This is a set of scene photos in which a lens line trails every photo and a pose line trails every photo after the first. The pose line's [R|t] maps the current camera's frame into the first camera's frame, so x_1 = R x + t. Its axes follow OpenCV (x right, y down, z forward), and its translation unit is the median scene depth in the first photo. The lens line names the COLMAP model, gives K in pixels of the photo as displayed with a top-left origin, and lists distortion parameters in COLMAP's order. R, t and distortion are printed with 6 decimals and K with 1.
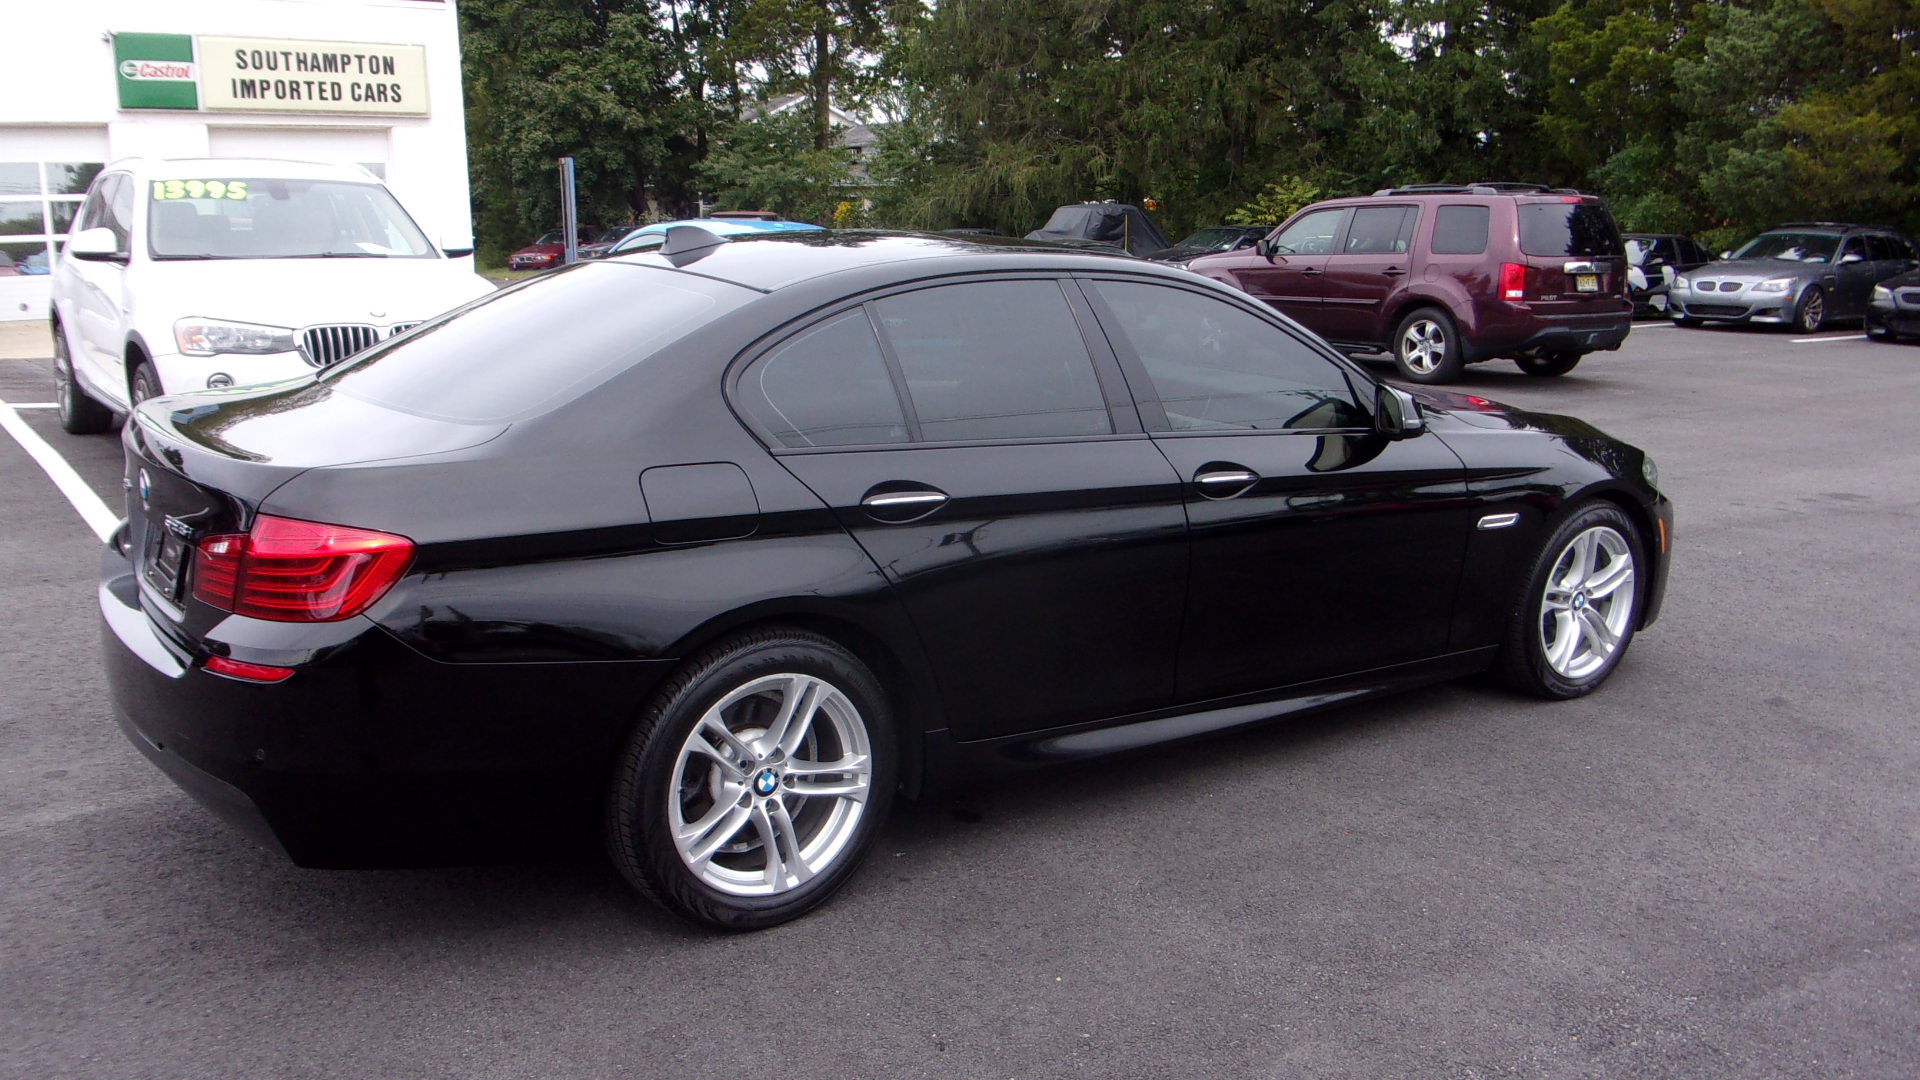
lens RADIAL K [[1720.5, 0, 955.3], [0, 1720.5, 540.1], [0, 0, 1]] dist [0.001552, -0.021011]
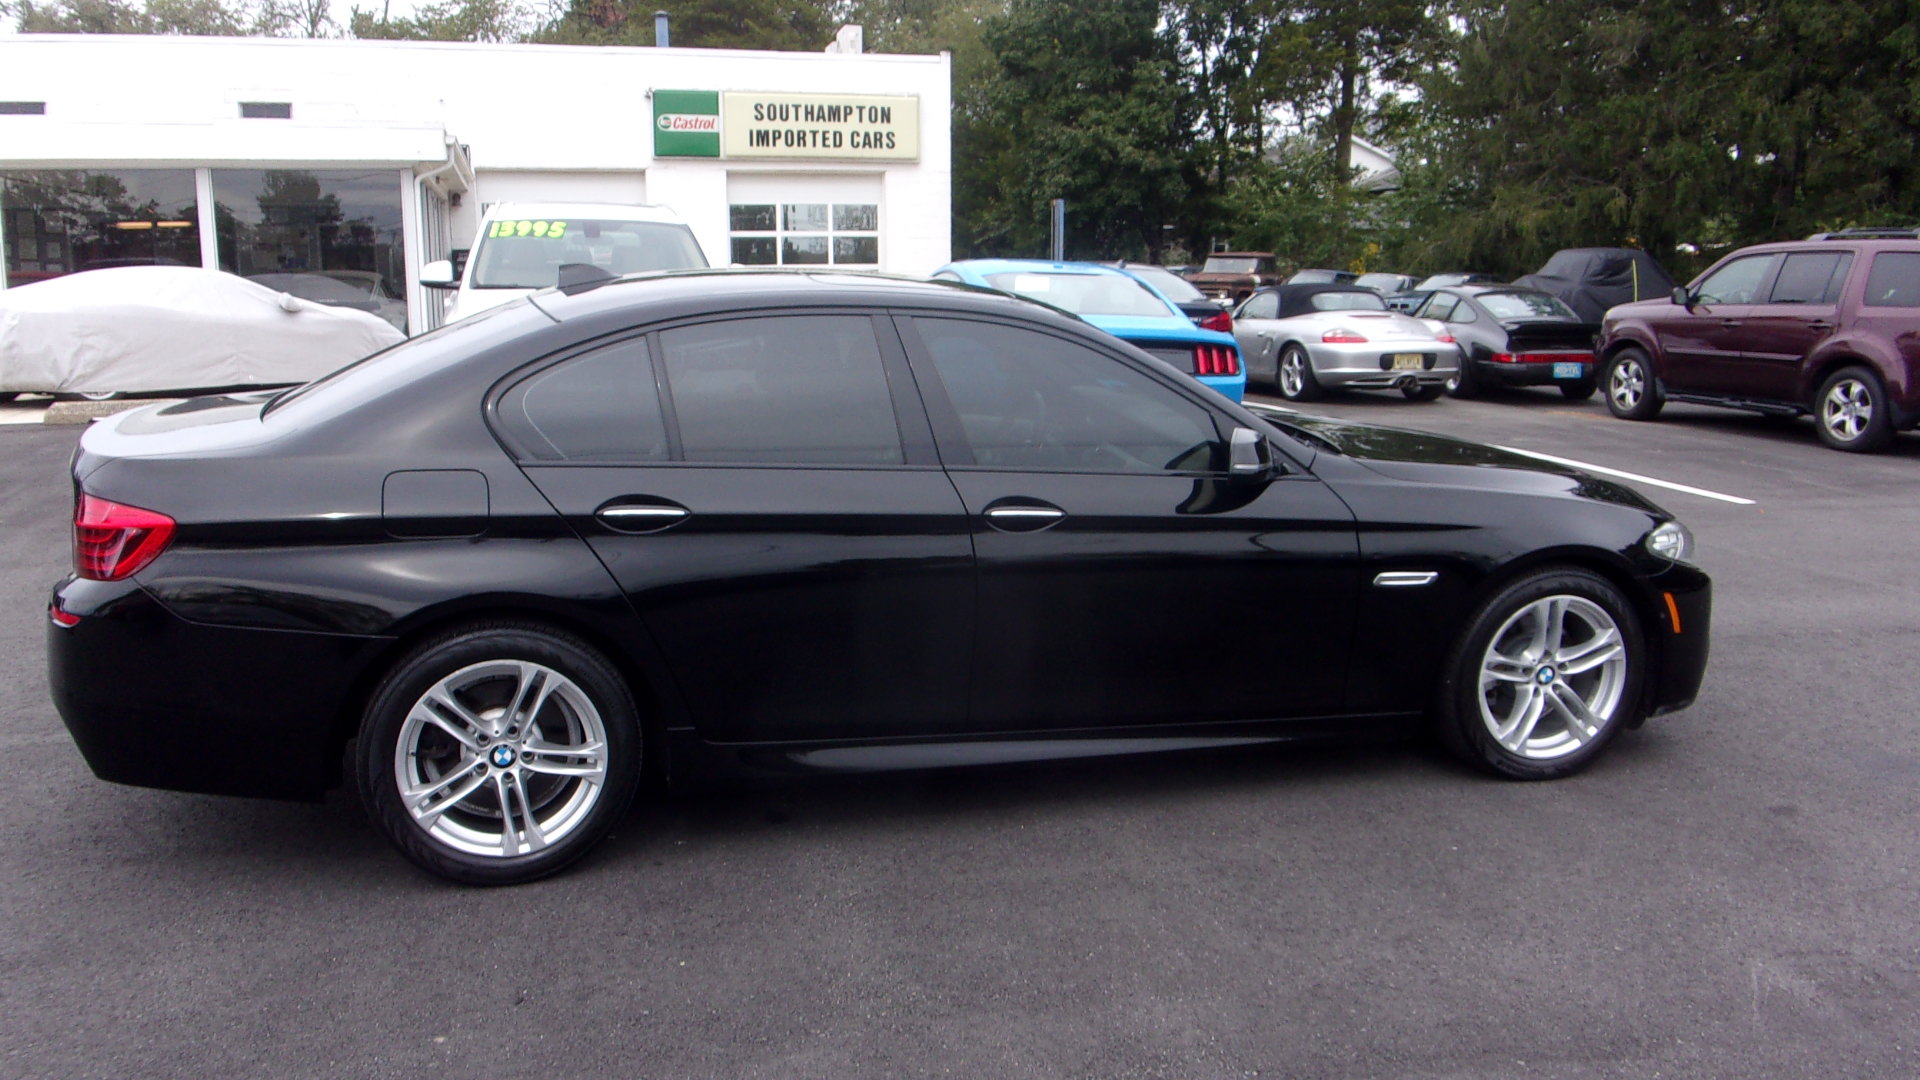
lens RADIAL K [[1720.5, 0, 950.7], [0, 1720.5, 544.0], [0, 0, 1]] dist [0.001552, -0.021011]
pose [[0.945101, 0.061959, -0.320851, 0.083509], [-0.068729, 0.997587, -0.009808, -0.000971], [0.319469, 0.031322, 0.947079, 0.004876]]
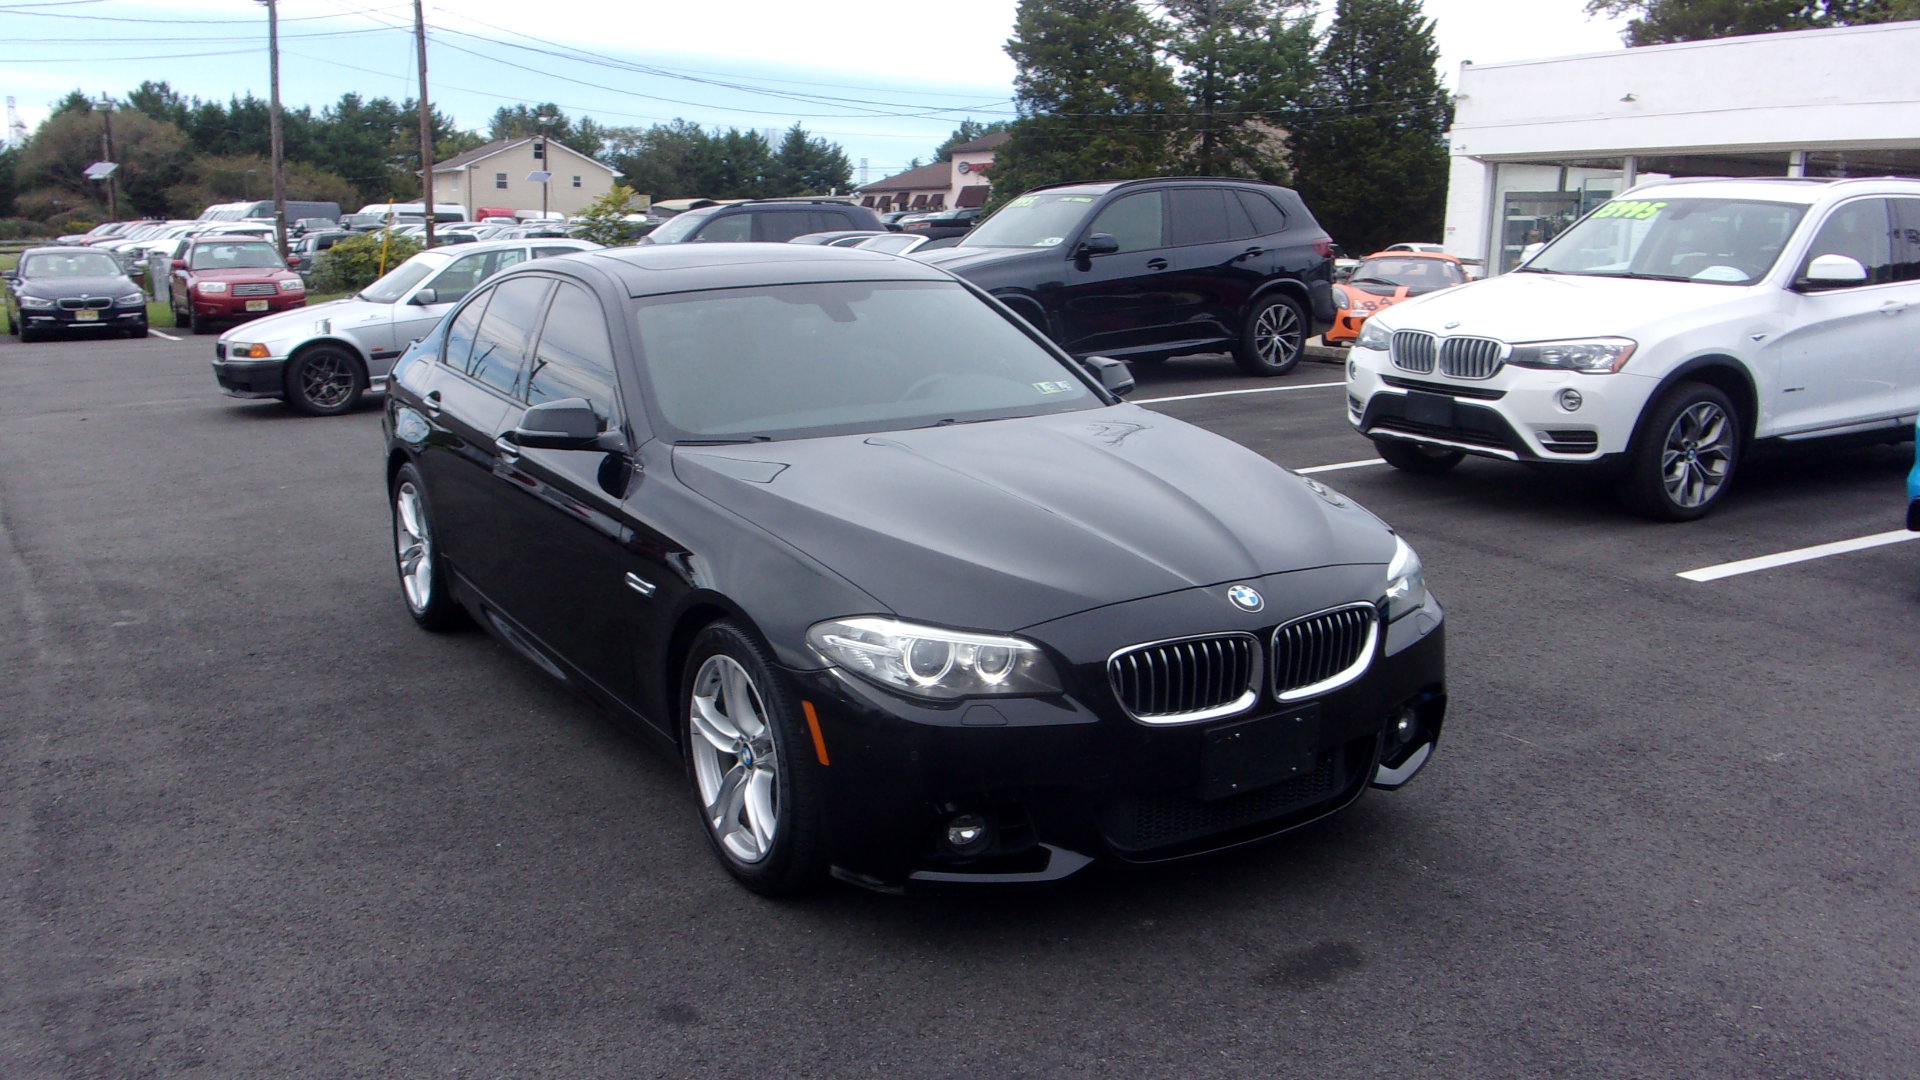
lens RADIAL K [[1720.5, 0, 976.2], [0, 1720.5, 537.4], [0, 0, 1]] dist [0.001552, -0.021011]
pose [[-0.060387, 0.190360, -0.979855, 0.254173], [-0.205245, 0.958303, 0.198822, -0.053508], [0.976846, 0.213117, -0.018799, 0.258335]]
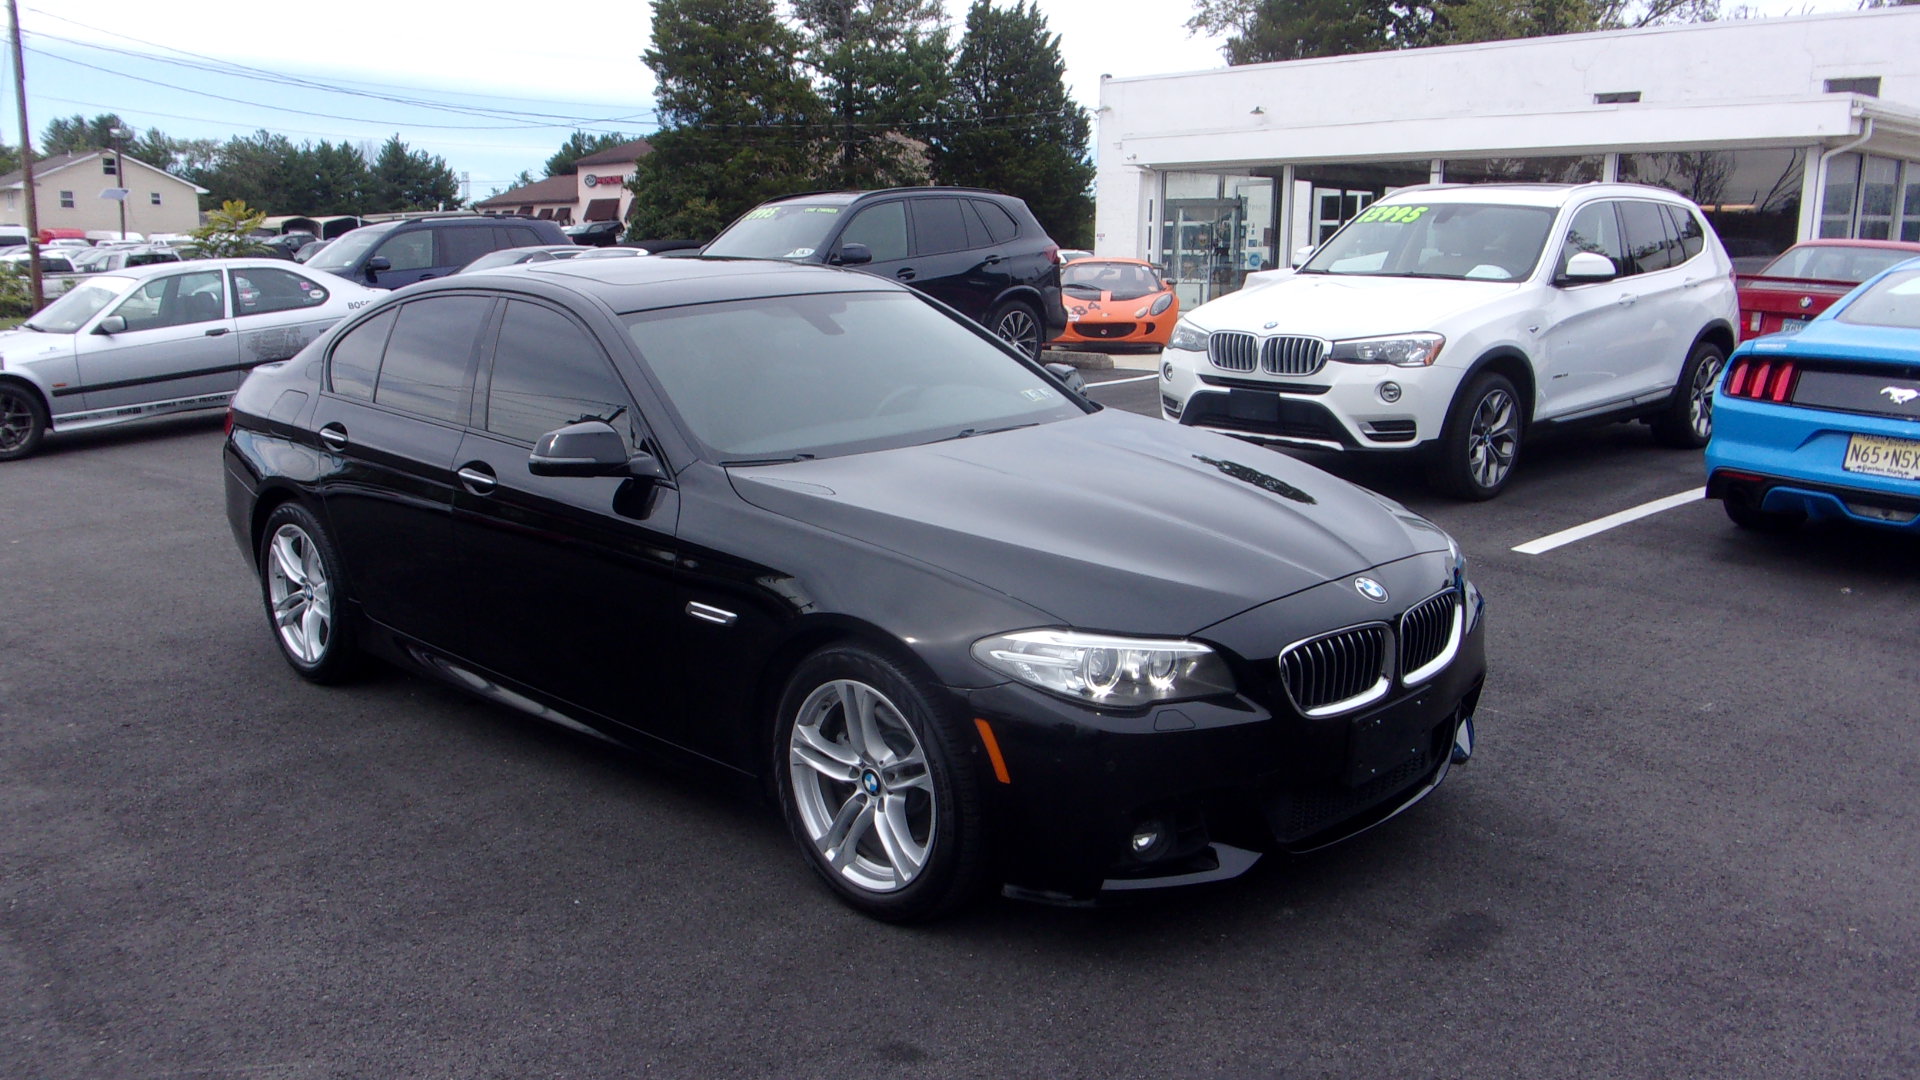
lens RADIAL K [[1720.5, 0, 979.6], [0, 1720.5, 528.7], [0, 0, 1]] dist [0.001552, -0.021011]
pose [[0.172795, 0.176328, -0.969046, 0.249980], [-0.191846, 0.971028, 0.142480, -0.043039], [0.966094, 0.161288, 0.201617, 0.208386]]
